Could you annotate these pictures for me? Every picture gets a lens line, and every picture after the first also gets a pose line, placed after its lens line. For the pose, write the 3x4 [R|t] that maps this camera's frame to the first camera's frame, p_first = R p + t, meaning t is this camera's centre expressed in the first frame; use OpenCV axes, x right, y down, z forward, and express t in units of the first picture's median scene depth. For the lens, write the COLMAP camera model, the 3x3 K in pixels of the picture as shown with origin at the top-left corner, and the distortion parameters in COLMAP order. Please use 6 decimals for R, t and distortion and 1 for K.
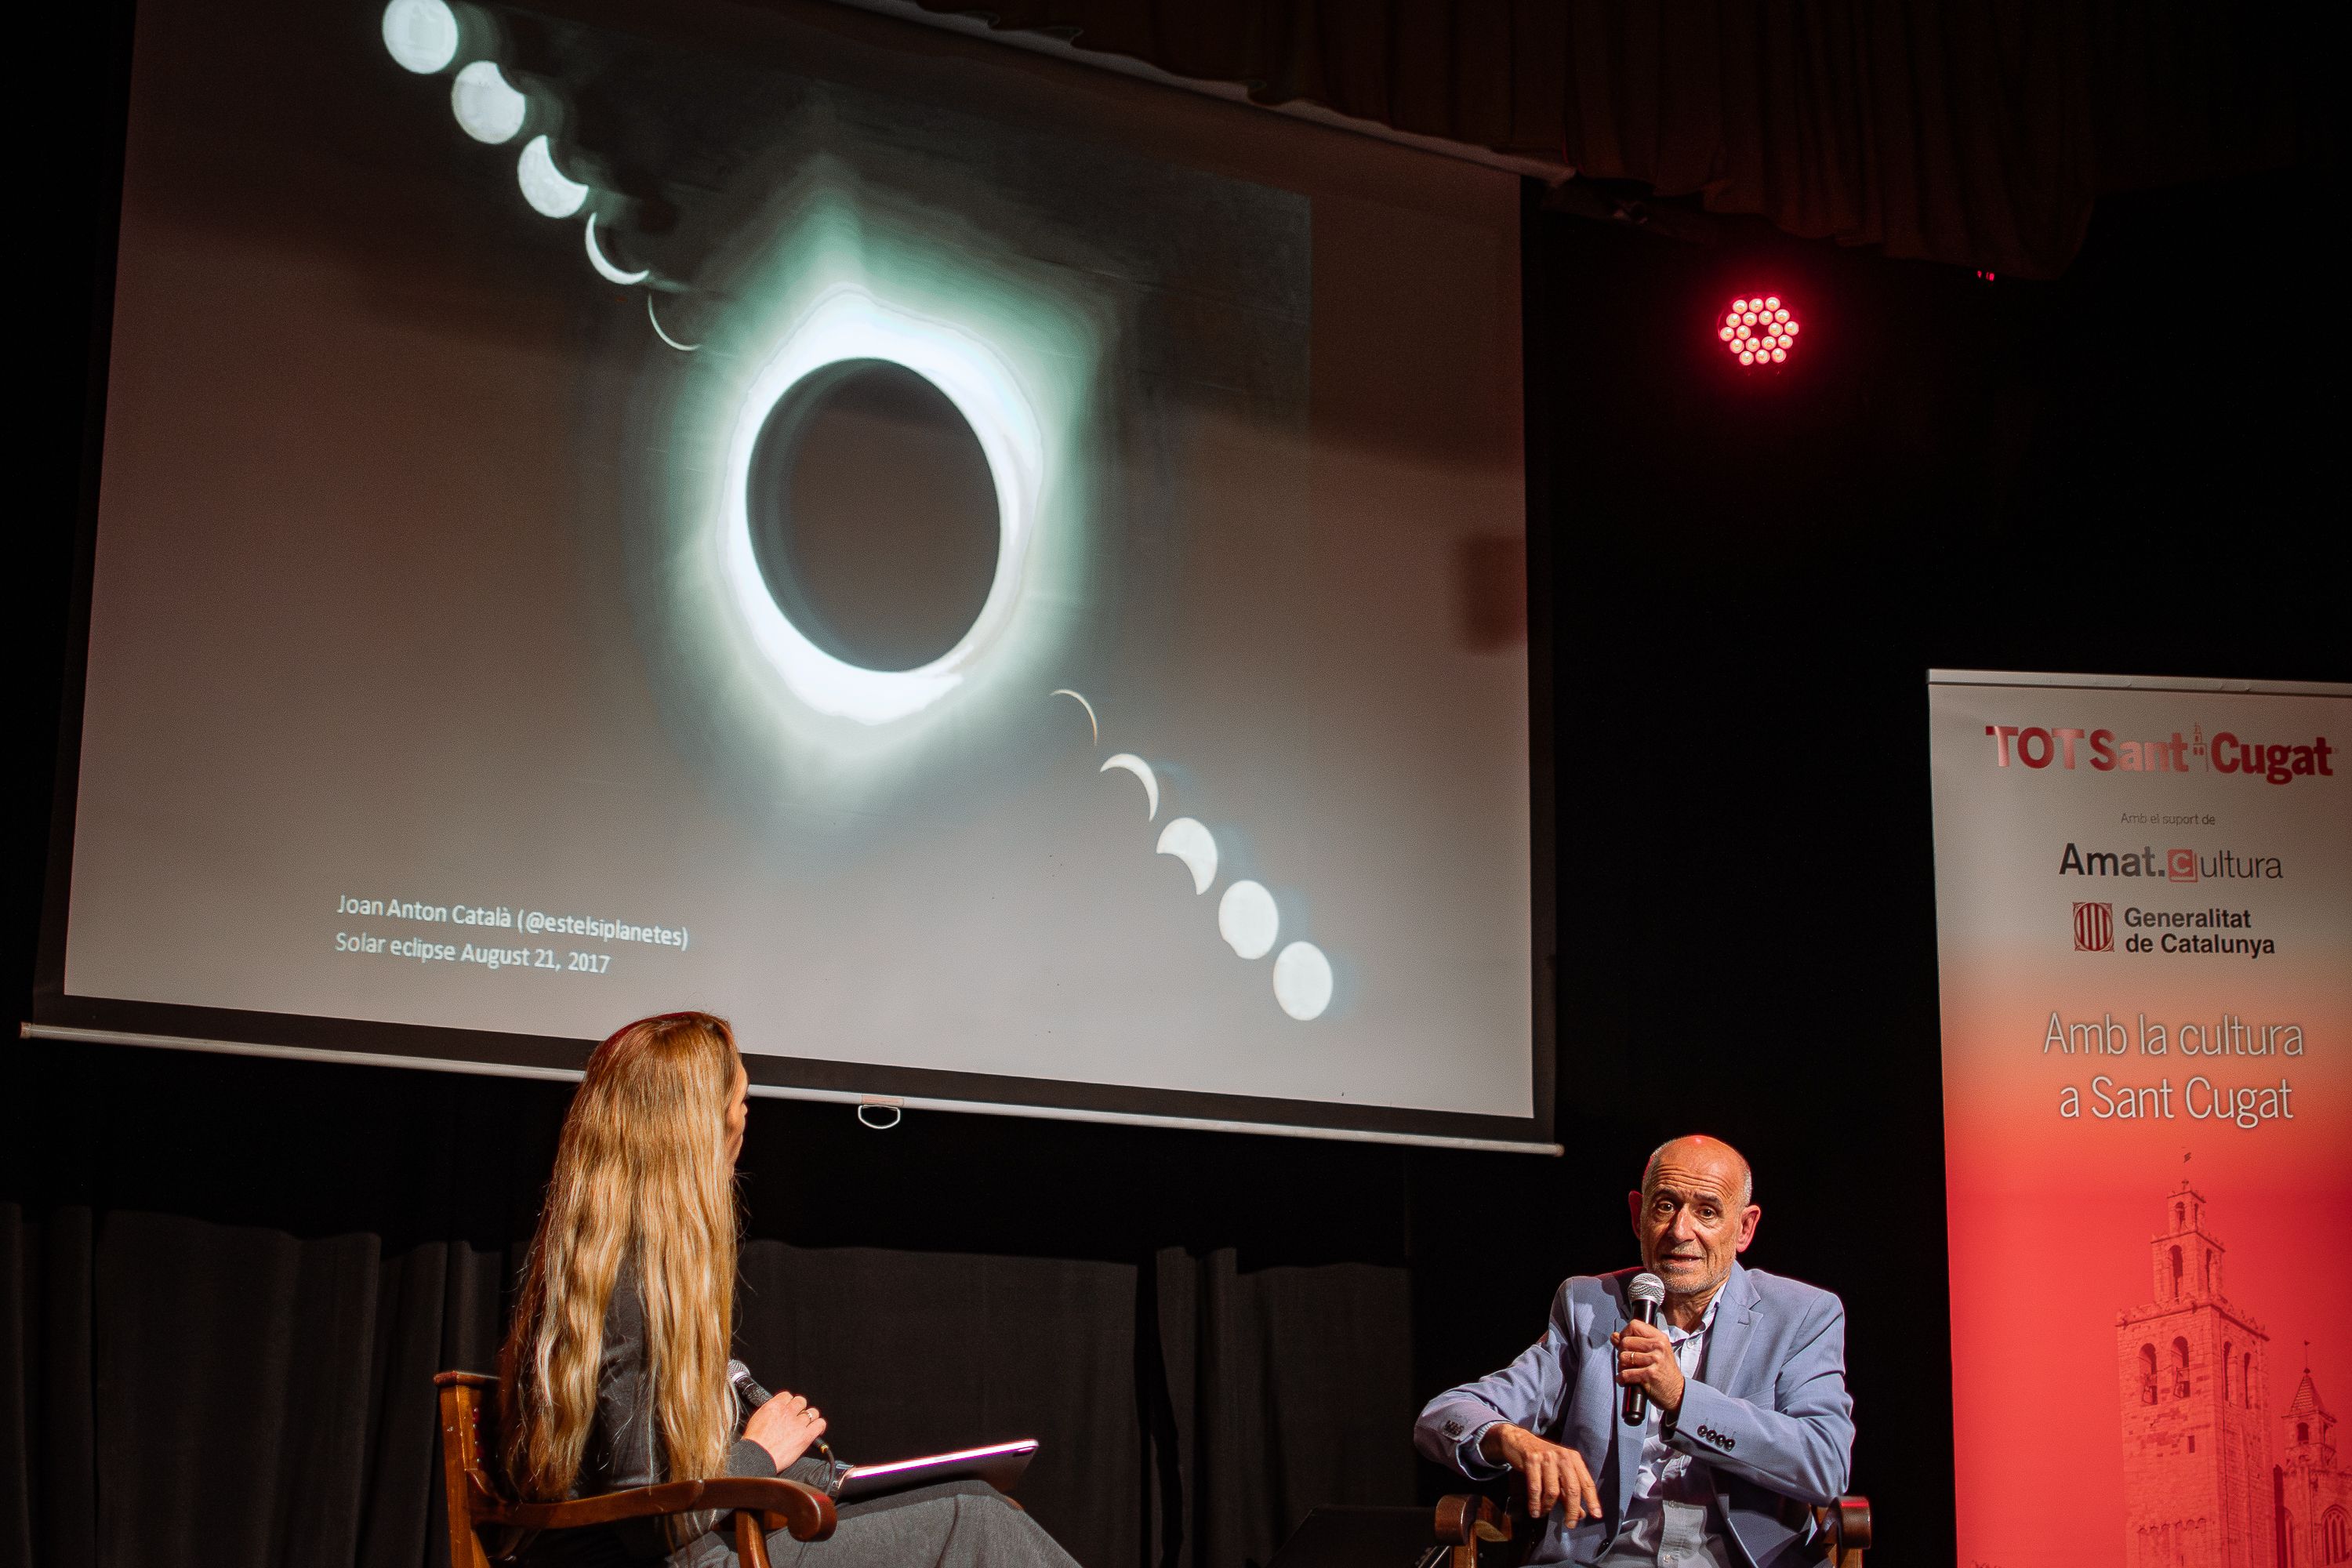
lens RADIAL K [[3676.9, 0, 1176.0], [0, 3676.9, 784.0], [0, 0, 1]] dist [-0.175592, 0.144858]
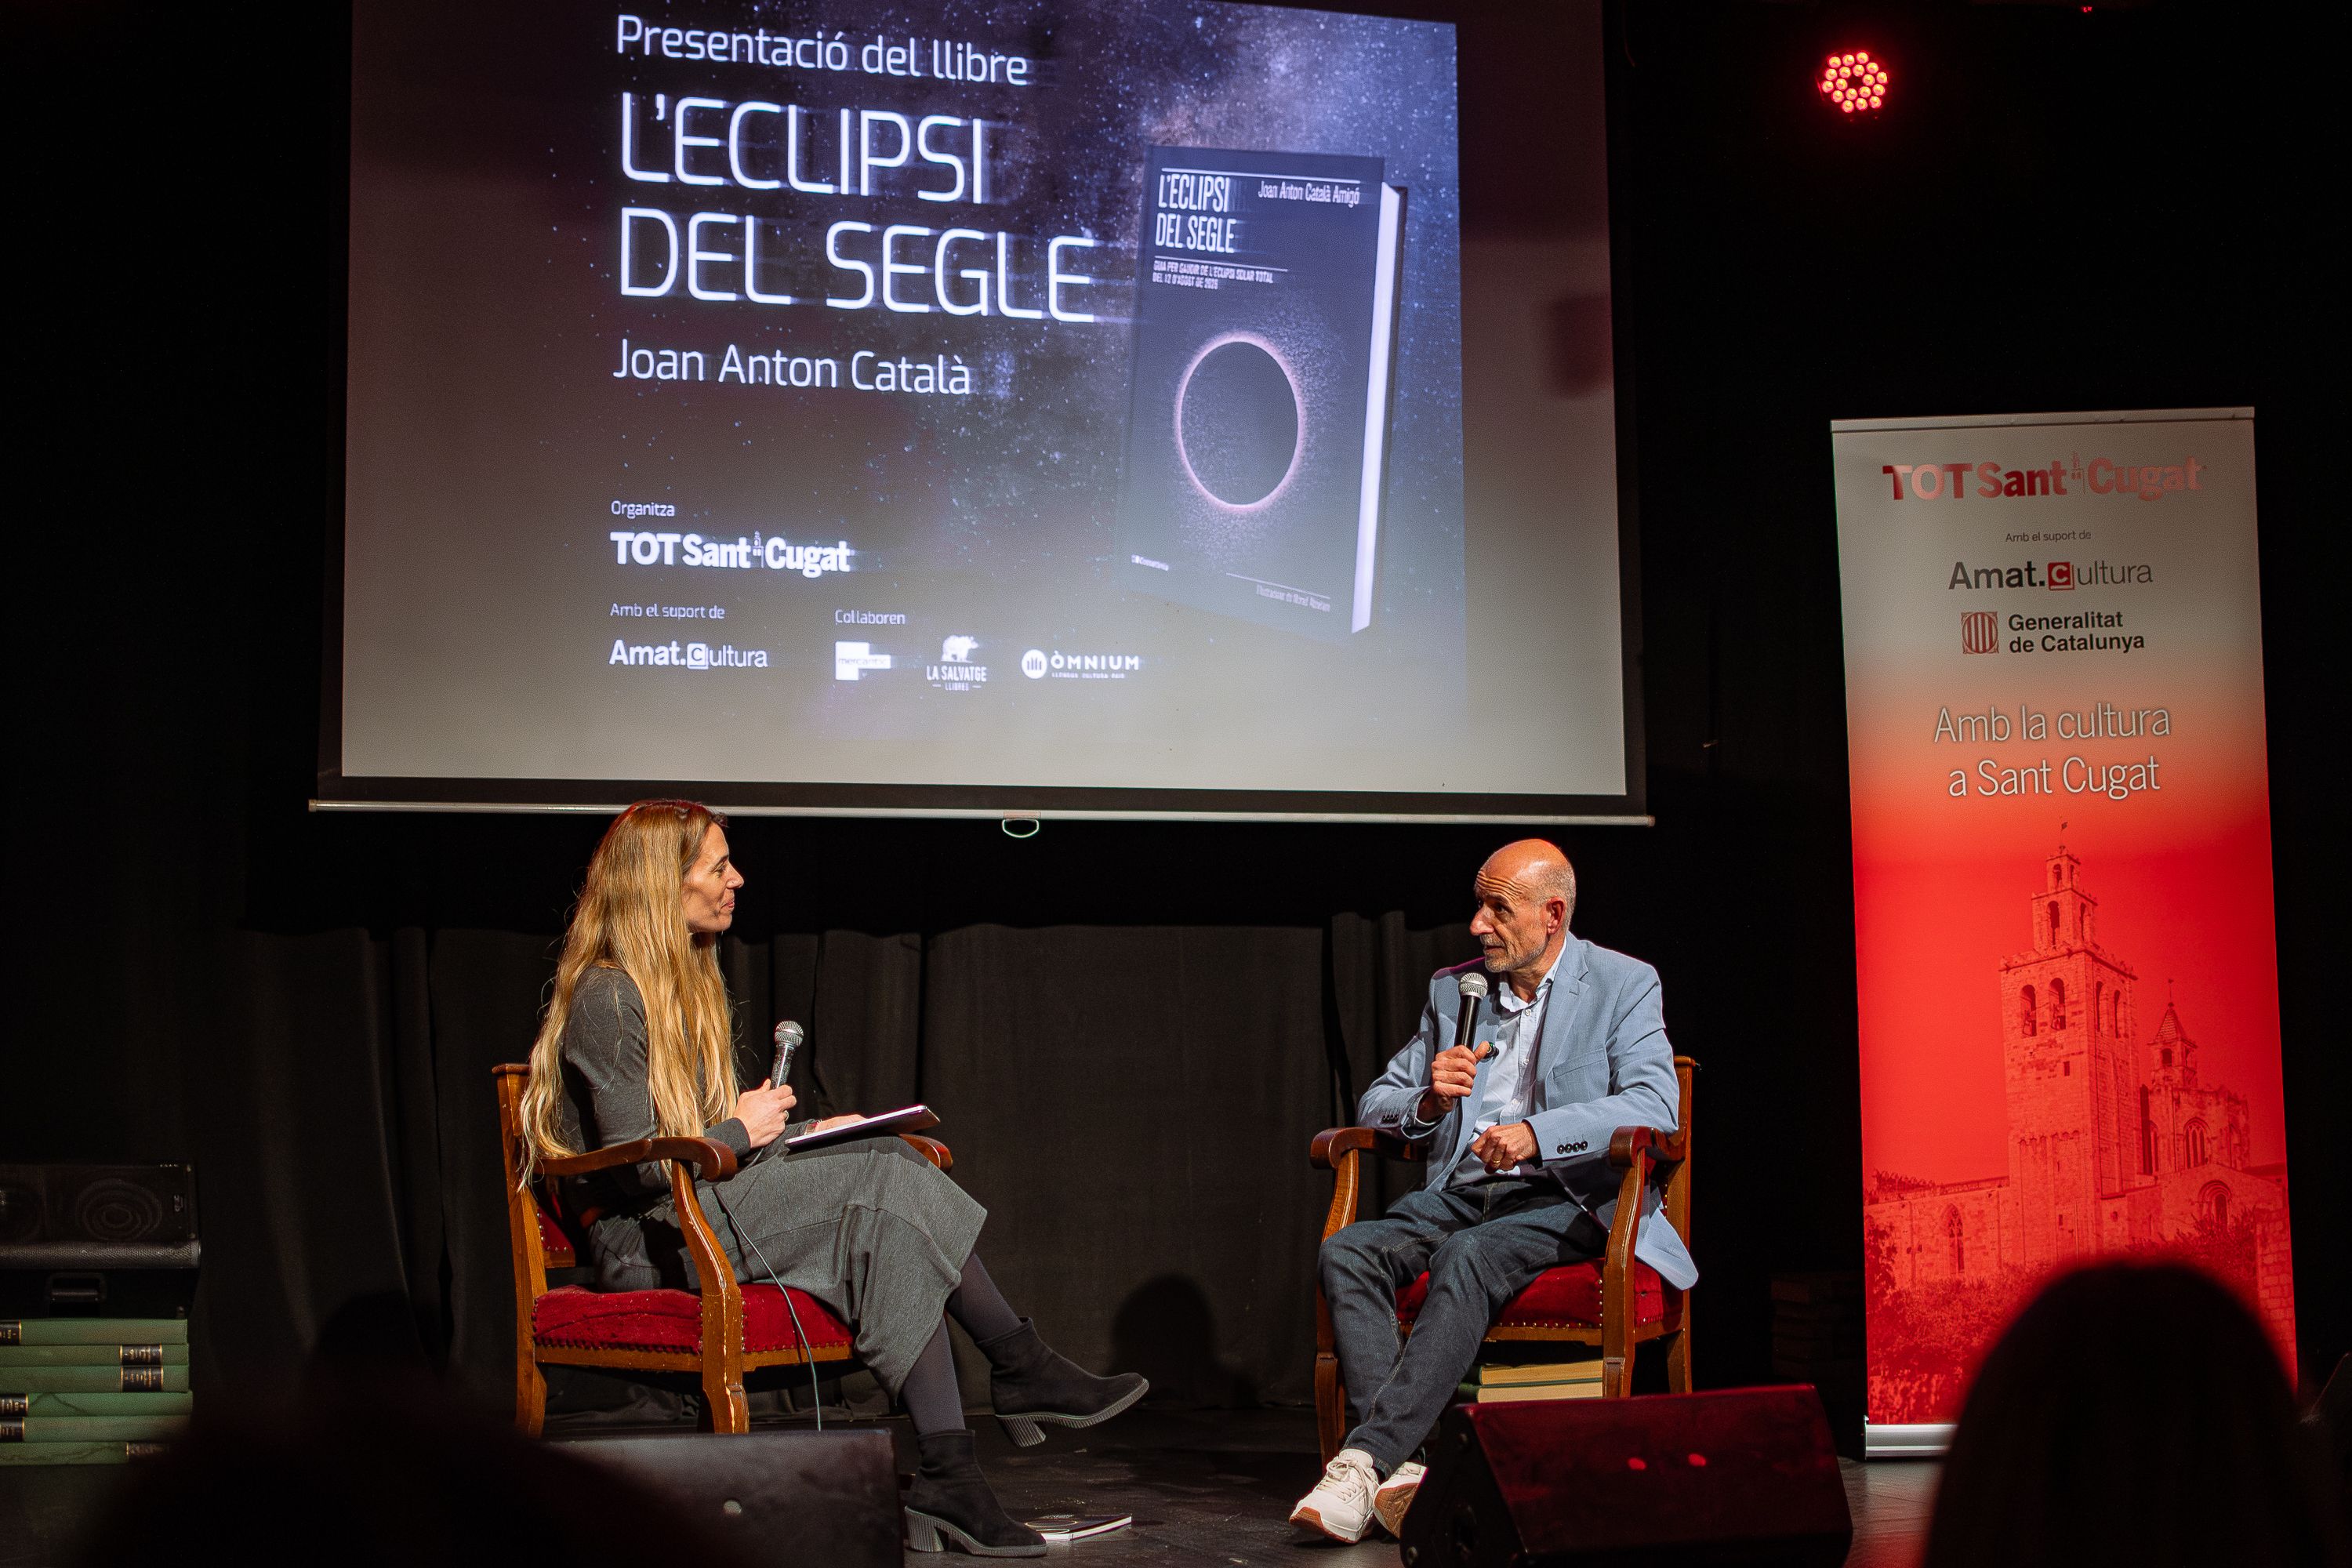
lens RADIAL K [[3730.3, 0, 1286.4], [0, 3730.3, 770.9], [0, 0, 1]] dist [-0.169712, 0.050992]
pose [[0.977482, -0.043047, -0.206581, 0.277598], [0.065173, 0.992696, 0.101525, -0.052357], [0.200702, -0.112702, 0.973148, -0.214099]]
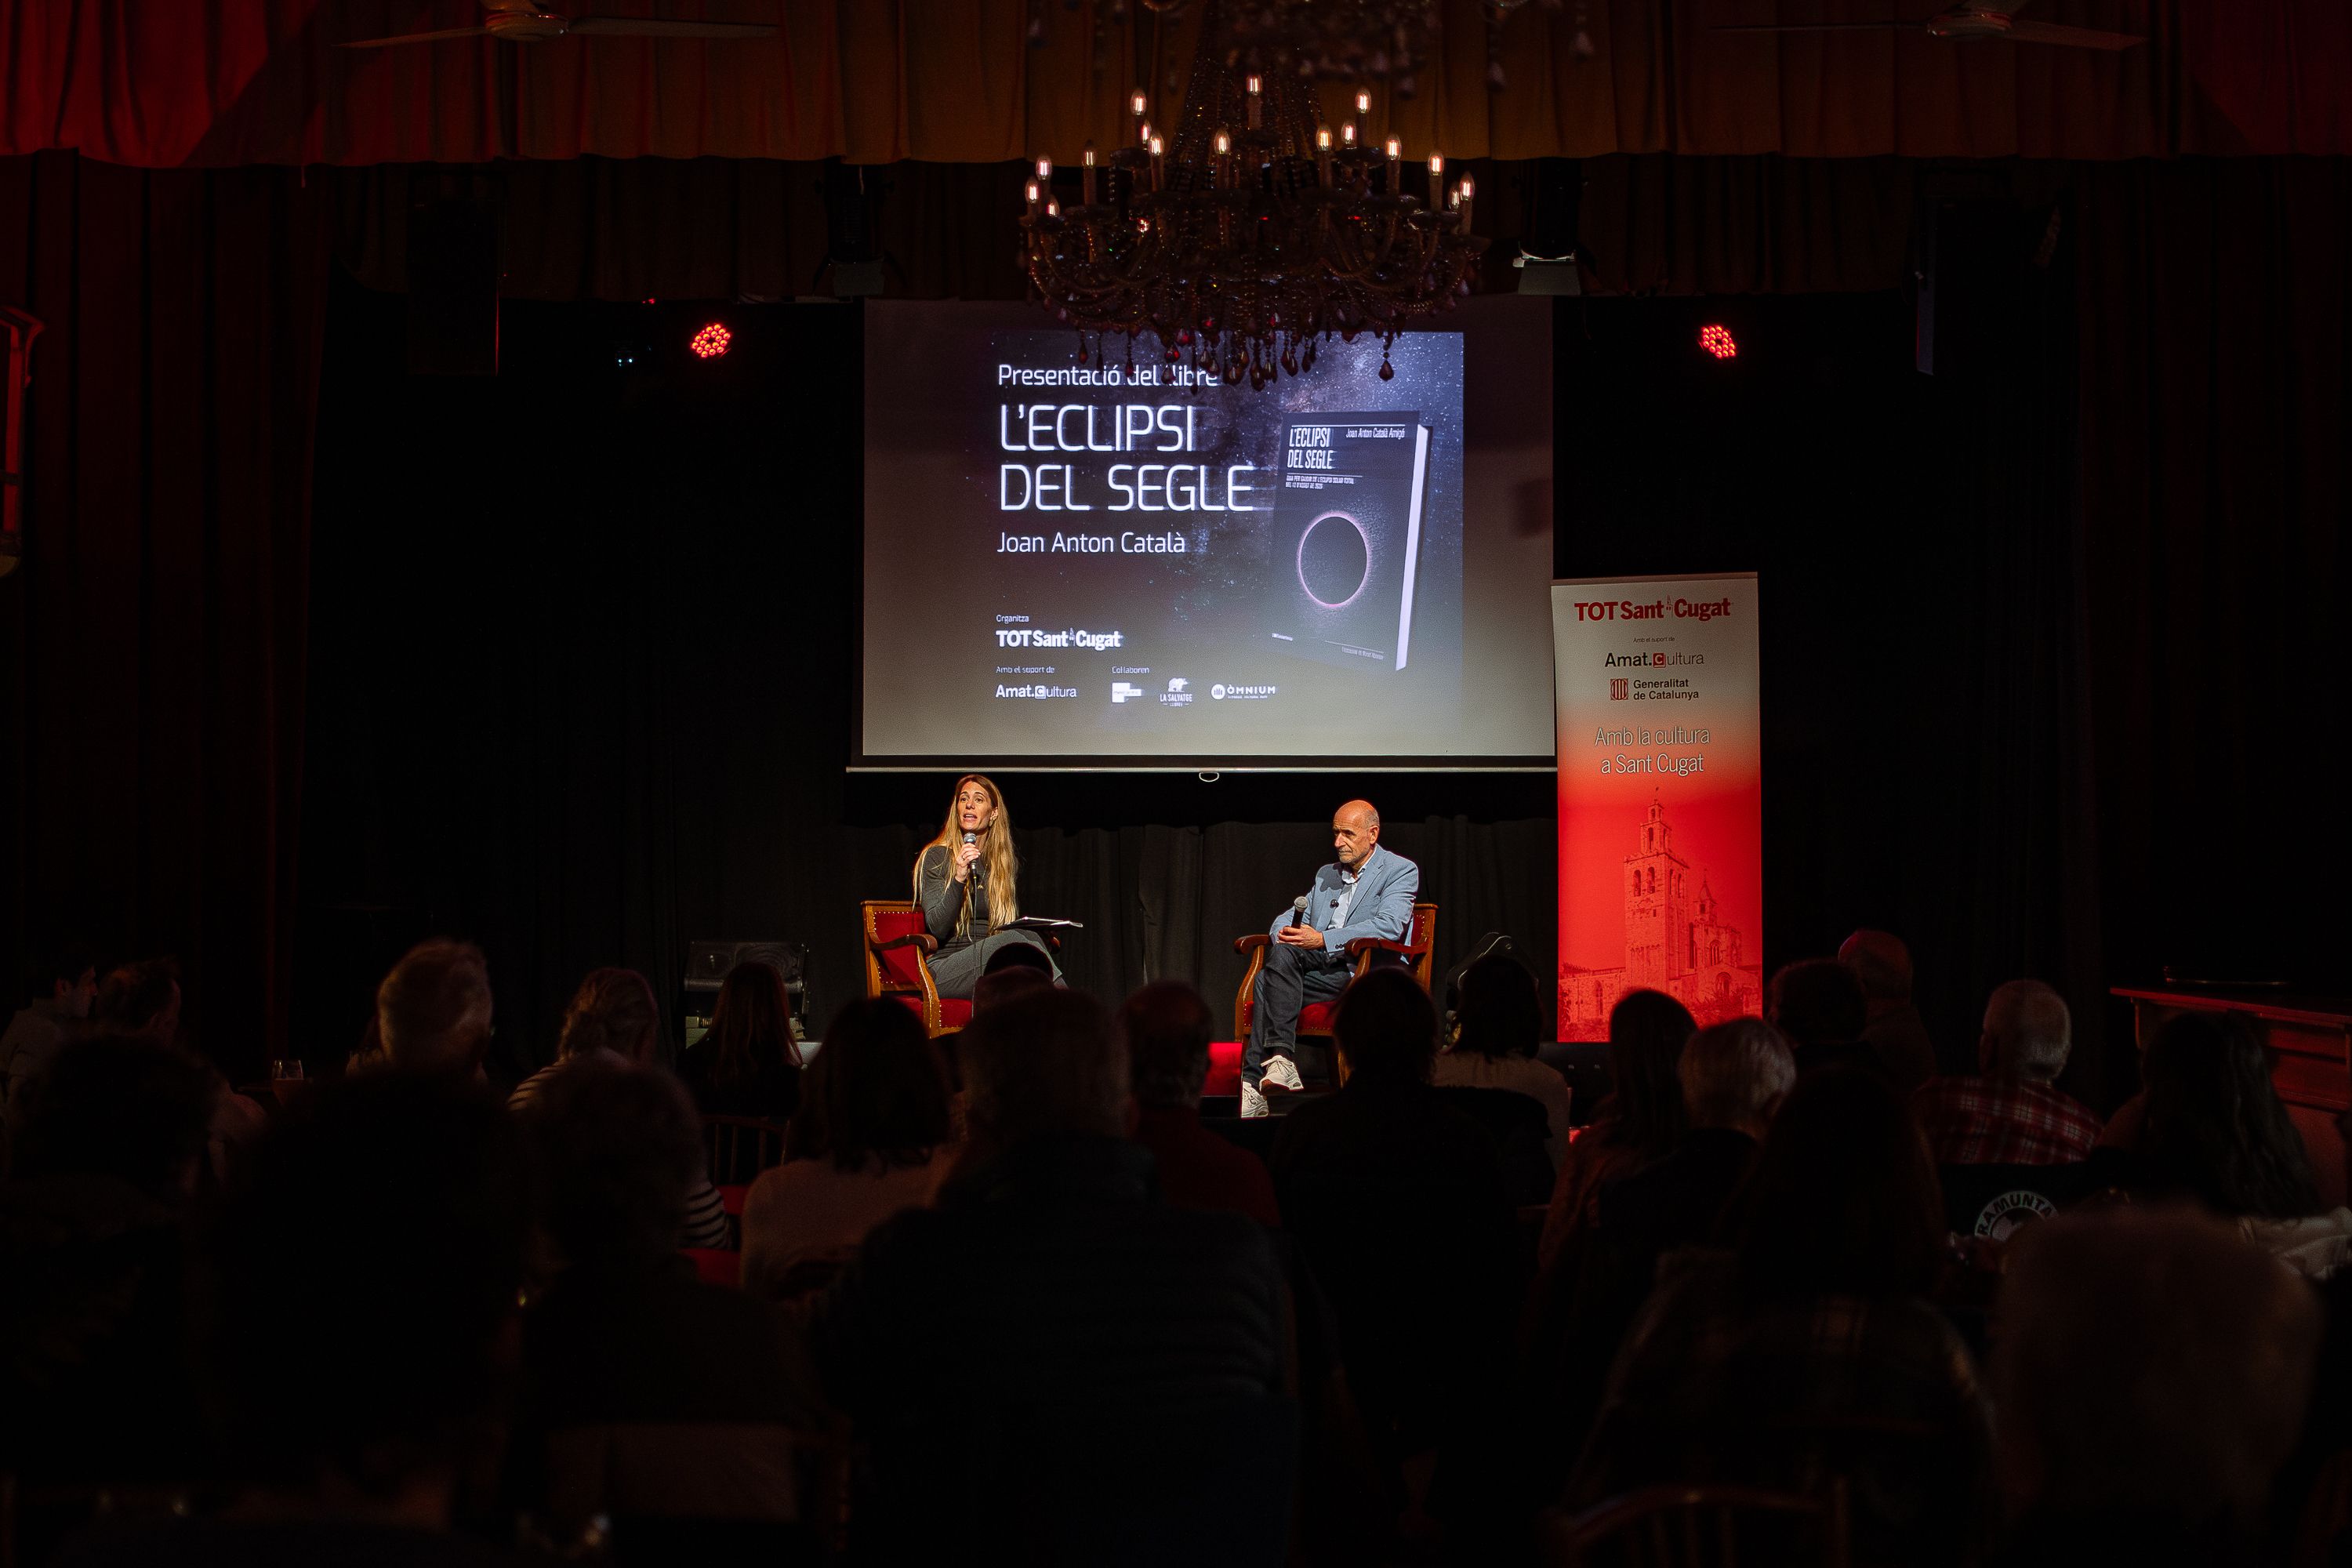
lens RADIAL K [[3896.1, 0, 1343.4], [0, 3896.1, 789.8], [0, 0, 1]] dist [-0.114210, 0.053632]
pose [[0.865106, -0.021114, -0.501145, 1.325484], [0.104860, 0.984650, 0.139531, -0.258132], [0.490507, -0.173259, 0.854040, -1.188343]]
